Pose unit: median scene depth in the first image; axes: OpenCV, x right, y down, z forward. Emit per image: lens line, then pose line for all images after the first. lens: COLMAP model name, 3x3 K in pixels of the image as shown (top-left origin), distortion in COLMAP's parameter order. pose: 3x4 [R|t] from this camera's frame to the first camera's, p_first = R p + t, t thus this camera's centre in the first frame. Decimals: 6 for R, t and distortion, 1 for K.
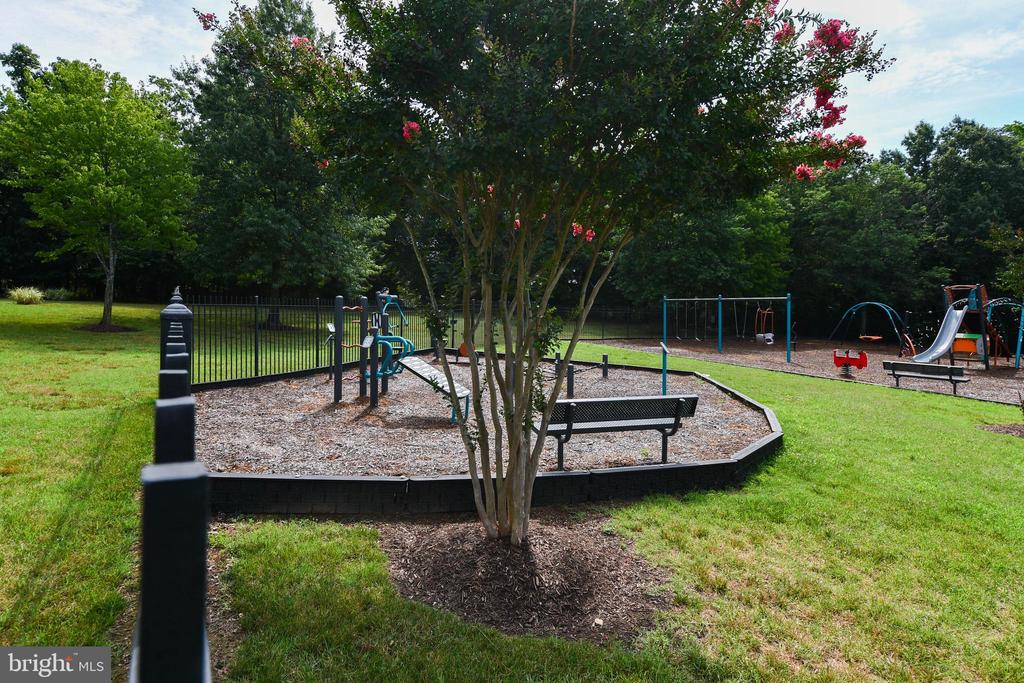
lens RADIAL K [[544.2, 0, 481.3], [0, 544.2, 309.1], [0, 0, 1]] dist [0.010800, -0.000918]
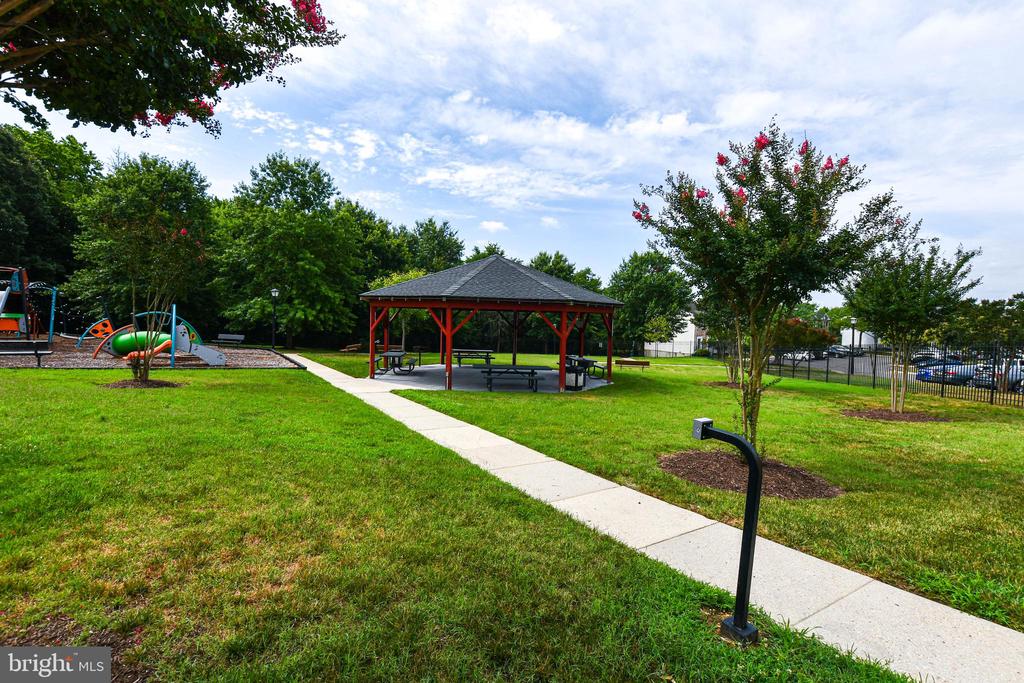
lens RADIAL K [[473.8, 0, 489.5], [0, 473.8, 344.4], [0, 0, 1]] dist [-0.007612, 0.001894]
pose [[-0.026010, -0.070334, 0.997184, -0.186356], [-0.028888, 0.997158, 0.069578, 0.049788], [-0.999244, -0.026997, -0.027968, 0.344414]]
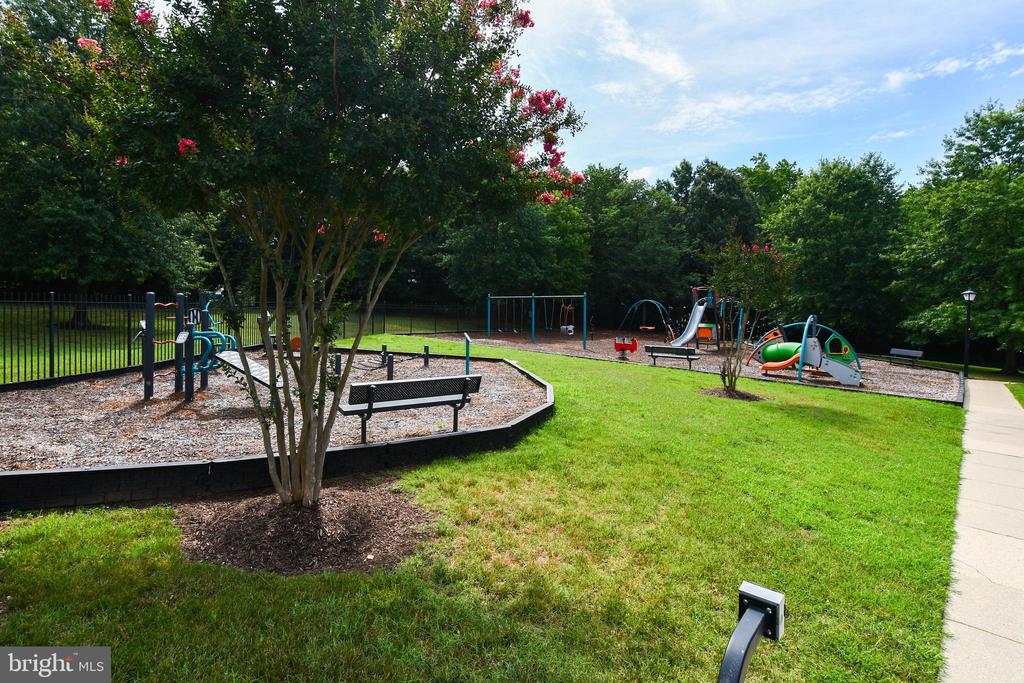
lens RADIAL K [[515.1, 0, 489.7], [0, 515.1, 306.3], [0, 0, 1]] dist [0.000011, 0.002252]
pose [[0.956557, -0.003283, 0.291528, 0.082453], [0.003592, 0.999993, -0.000525, 0.006092], [-0.291525, 0.001550, 0.956562, -0.112788]]
